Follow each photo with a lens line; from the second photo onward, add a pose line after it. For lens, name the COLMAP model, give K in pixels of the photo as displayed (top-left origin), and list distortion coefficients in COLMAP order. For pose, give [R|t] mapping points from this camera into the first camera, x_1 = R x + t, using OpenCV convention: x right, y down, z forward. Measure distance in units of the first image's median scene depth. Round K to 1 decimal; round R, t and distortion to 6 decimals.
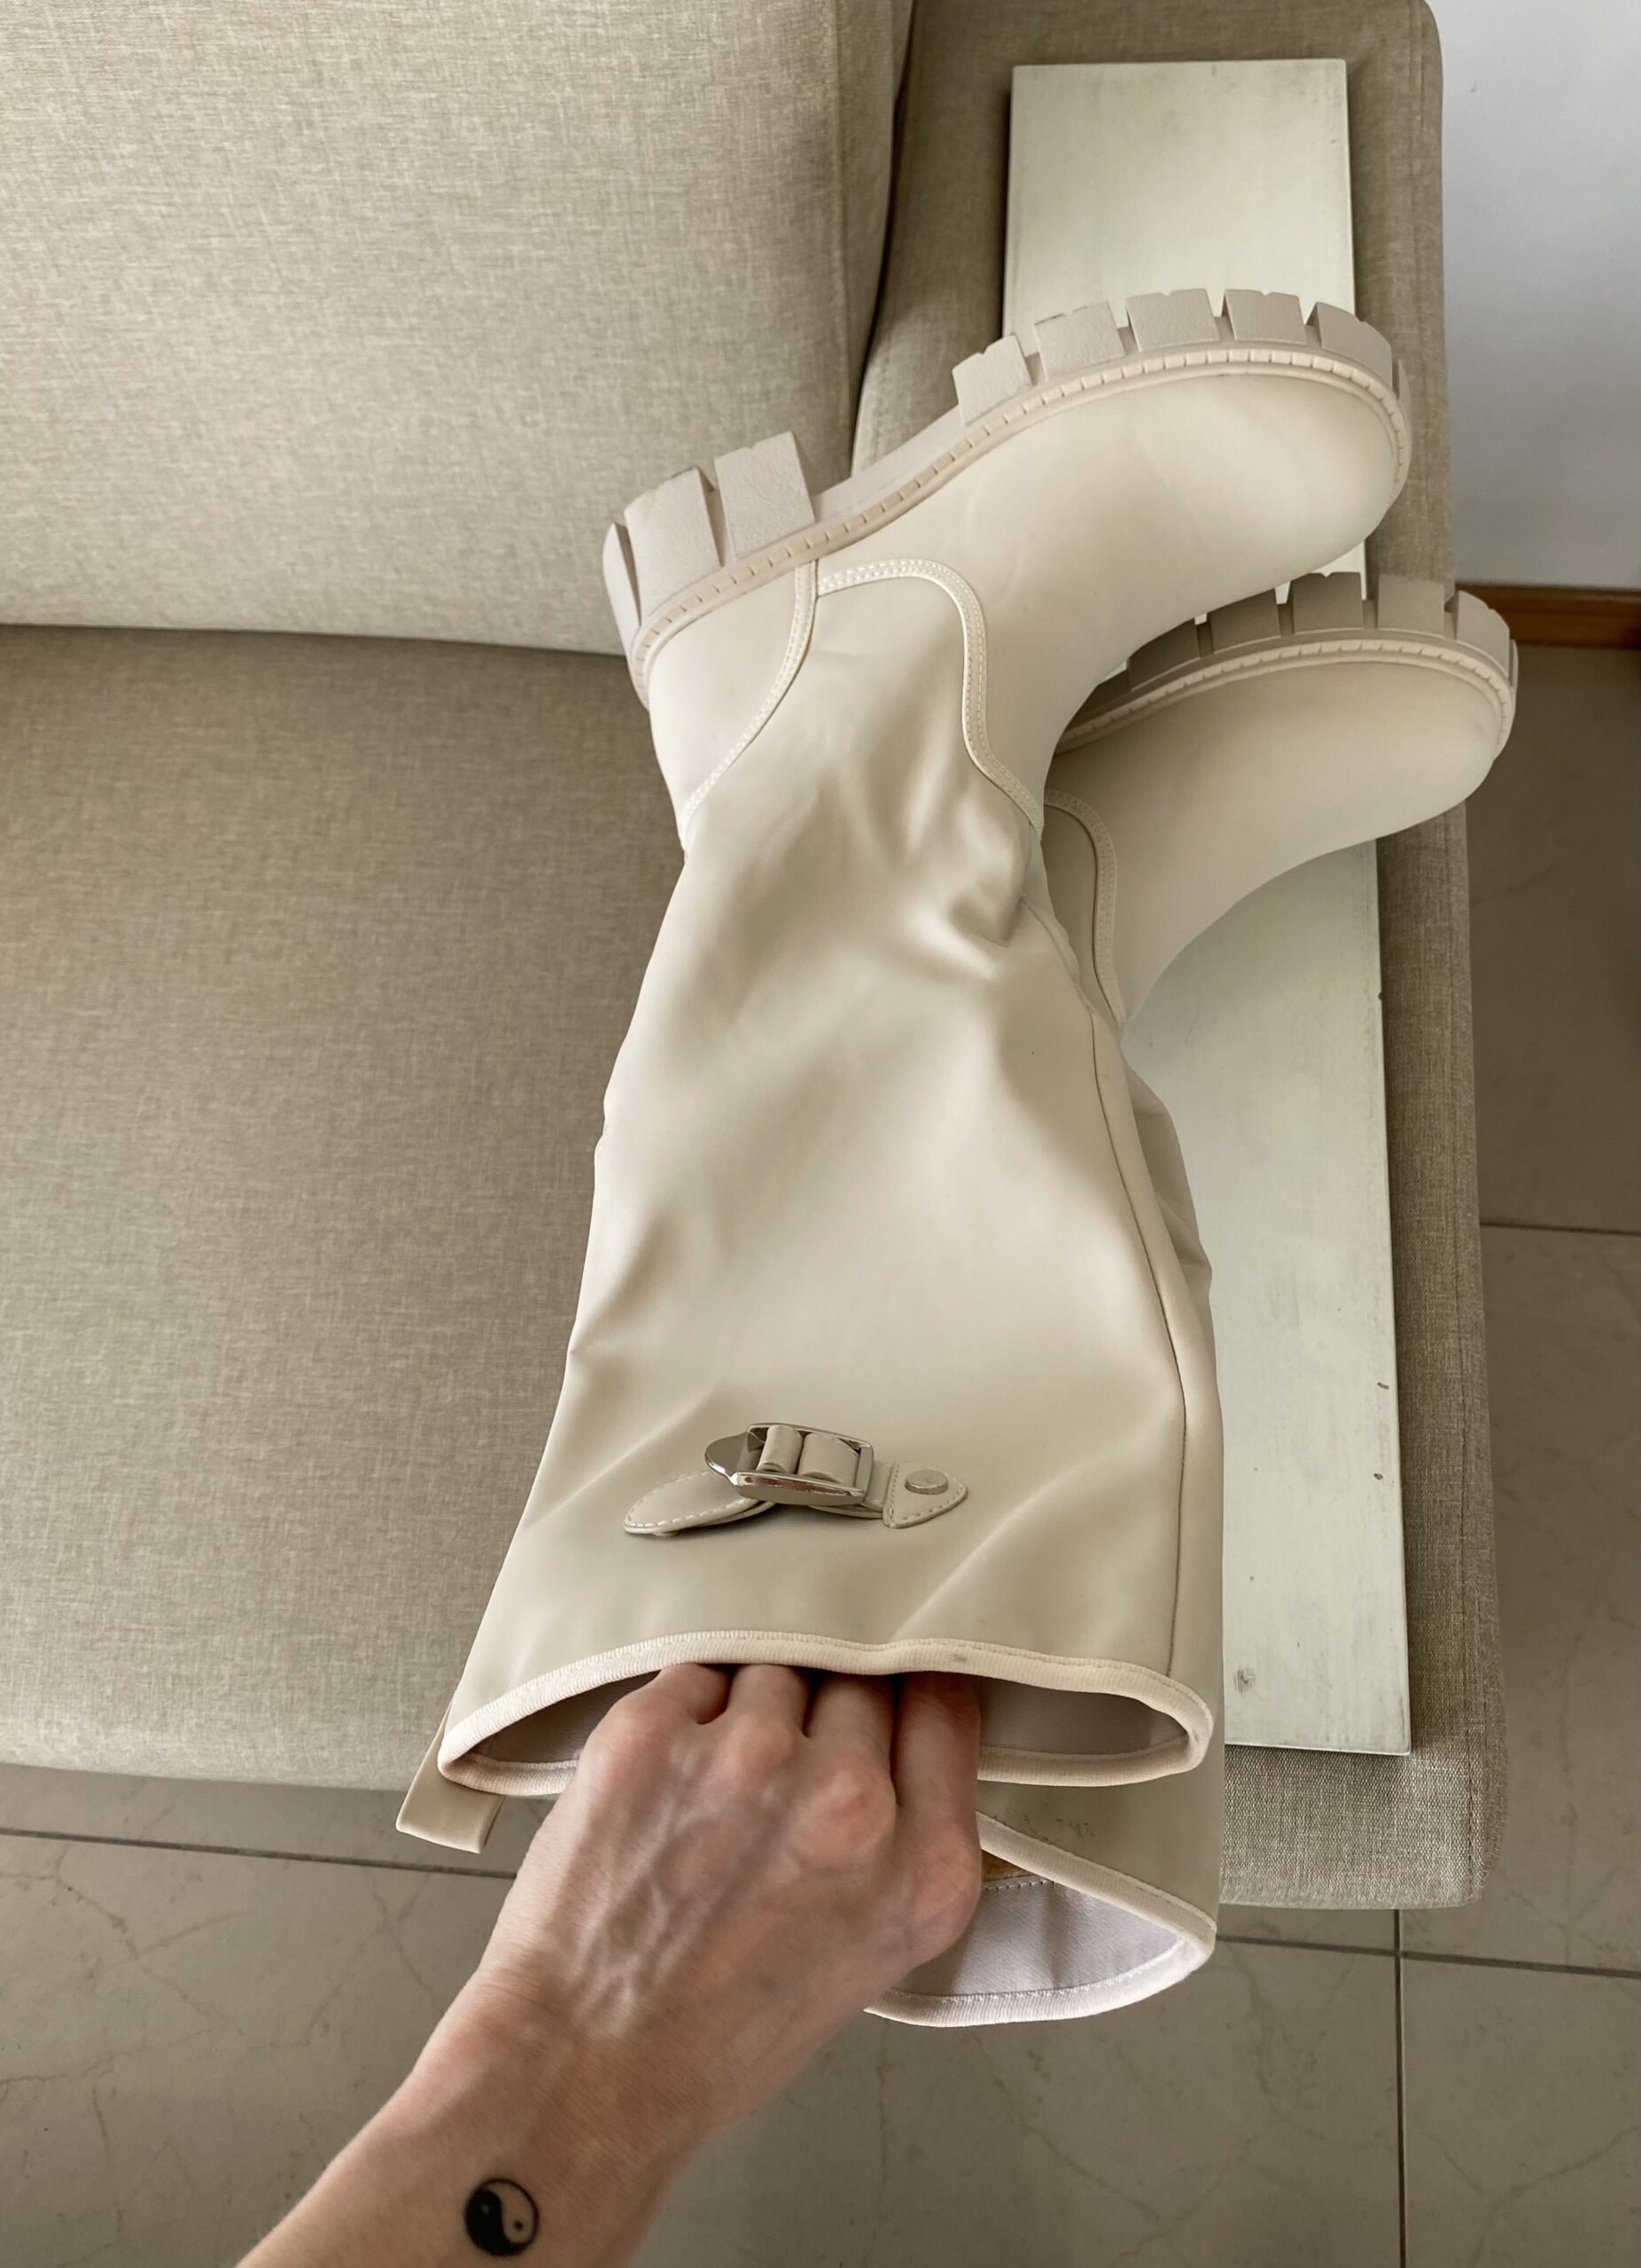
lens RADIAL K [[1867.8, 0, 855.5], [0, 1867.8, 1133.1], [0, 0, 1]] dist [0.002513, -0.005324]
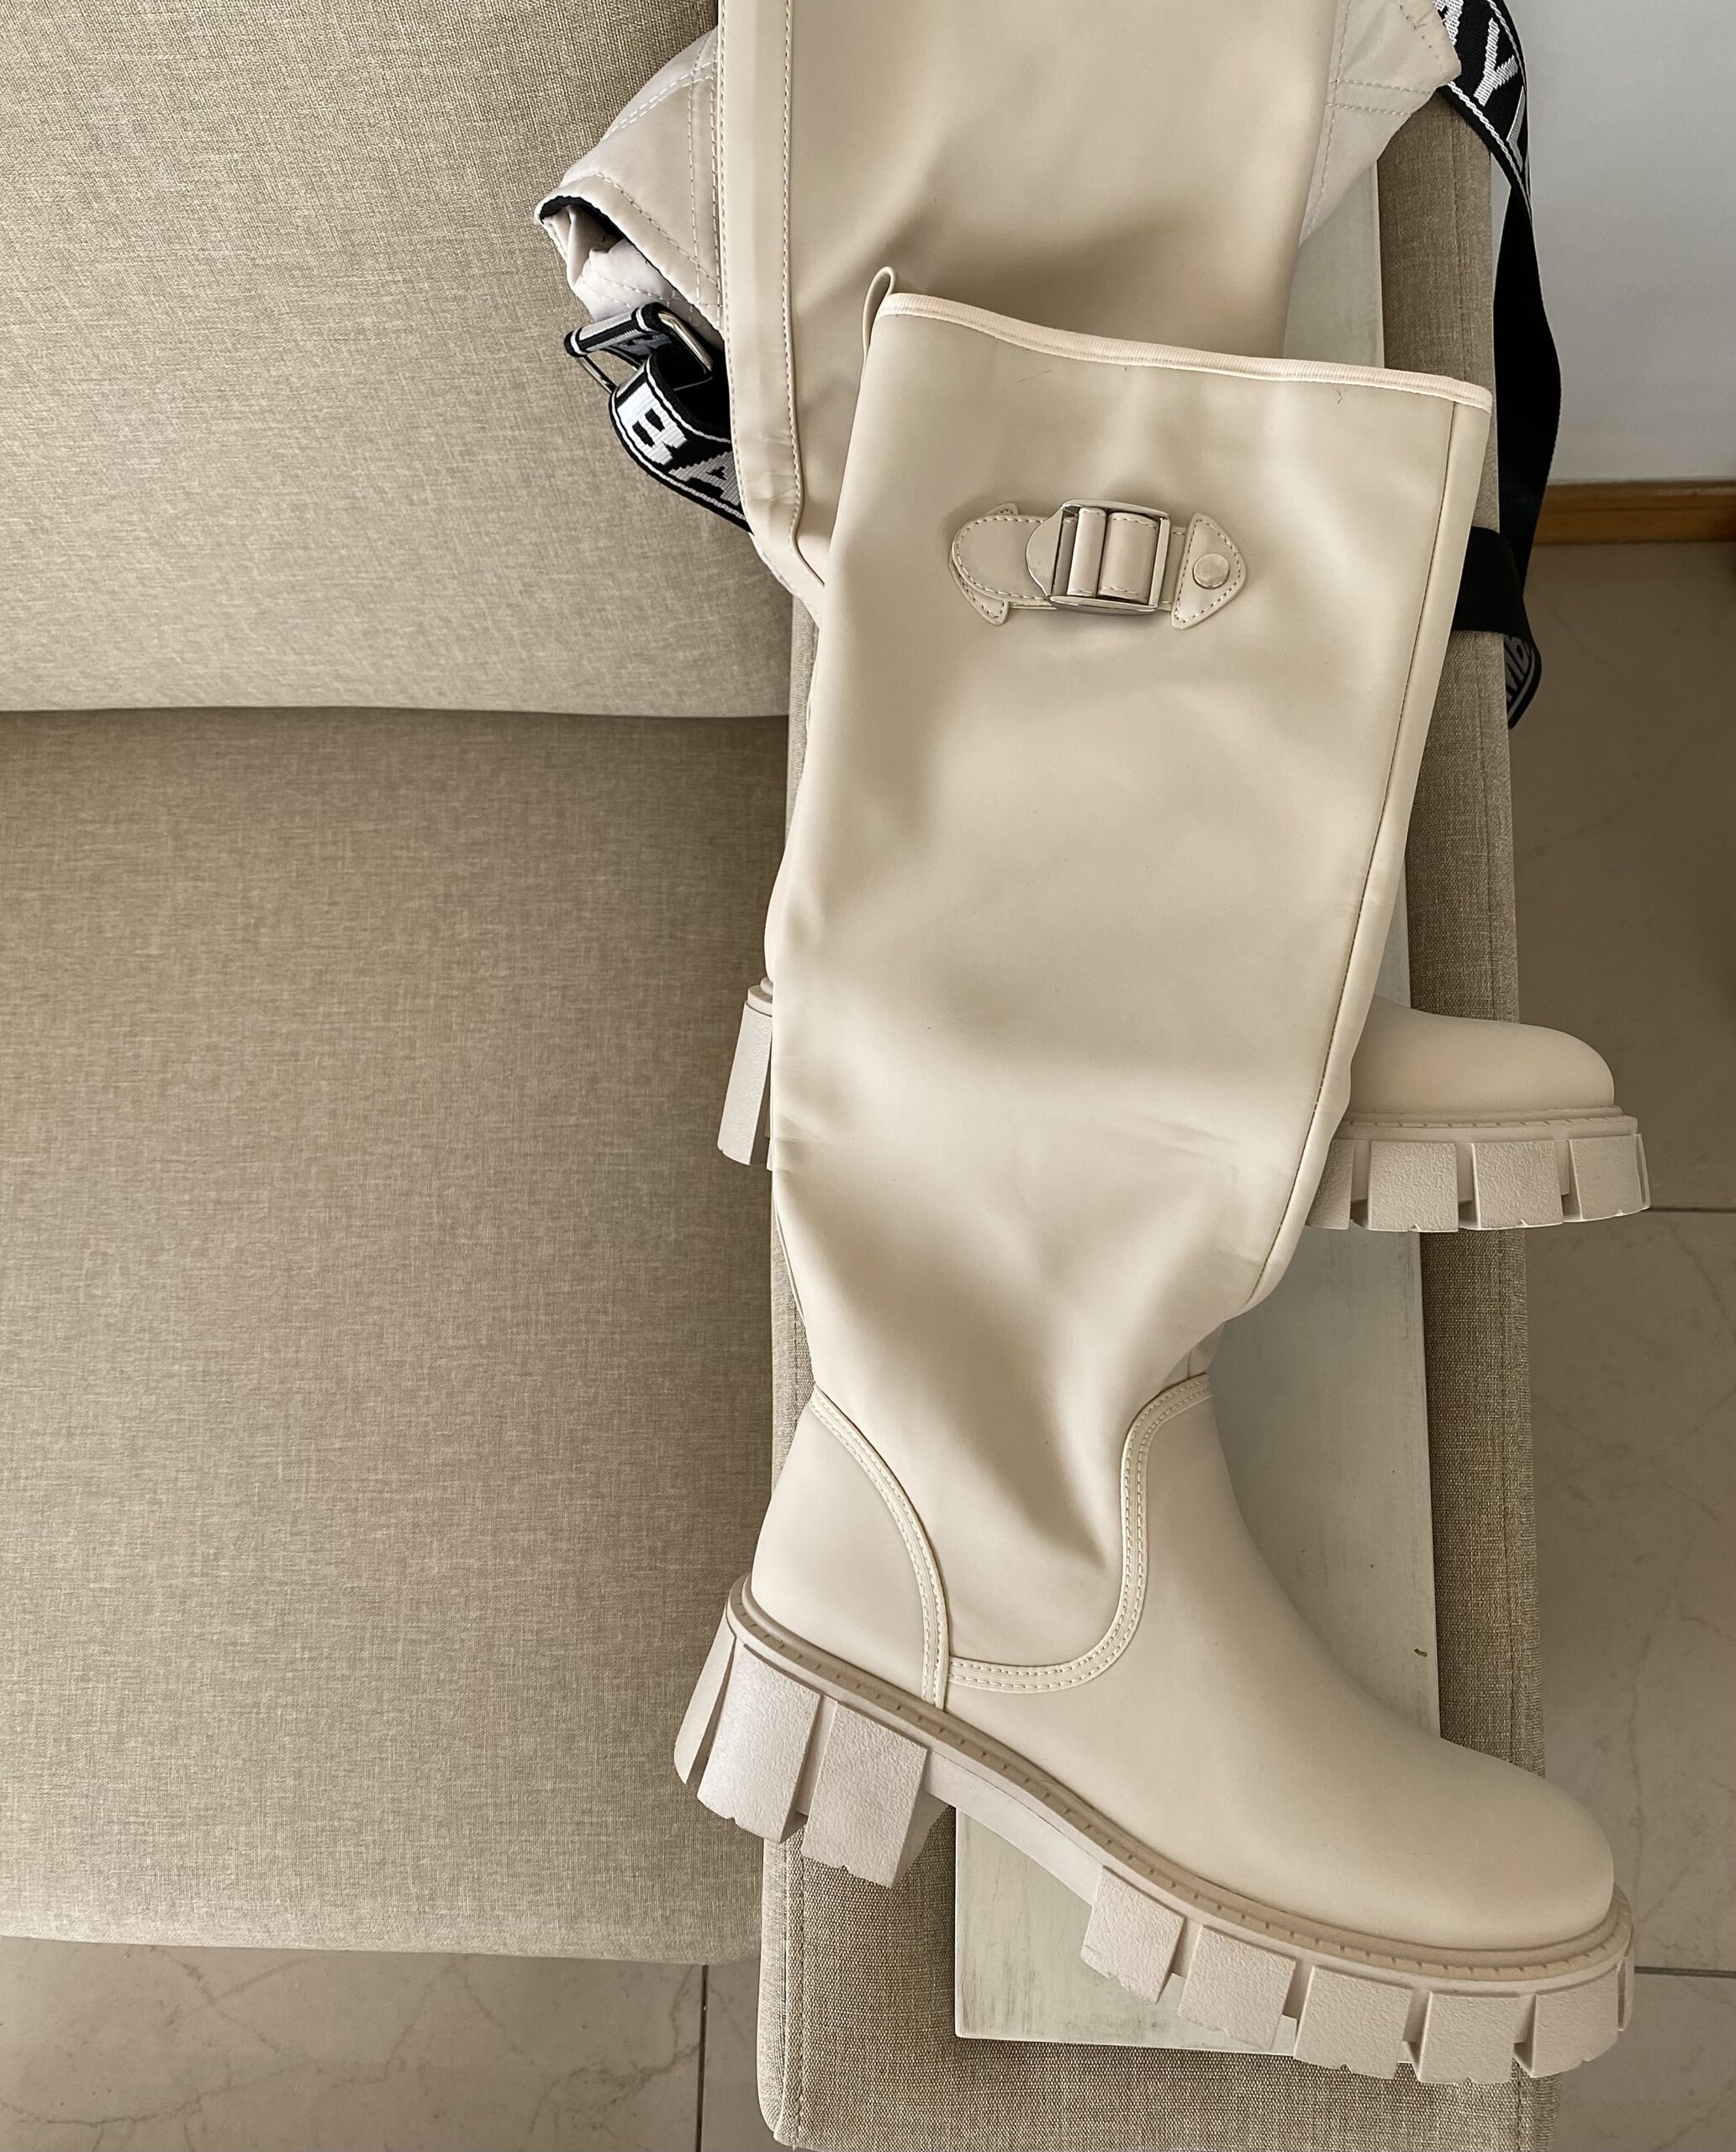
lens RADIAL K [[1859.7, 0, 871.2], [0, 1859.7, 1213.2], [0, 0, 1]] dist [-0.016903, 0.040002]
pose [[0.998016, -0.050984, -0.036939, 0.045264], [0.056116, 0.986359, 0.154751, -0.165619], [0.028545, -0.156517, 0.987263, 0.104823]]
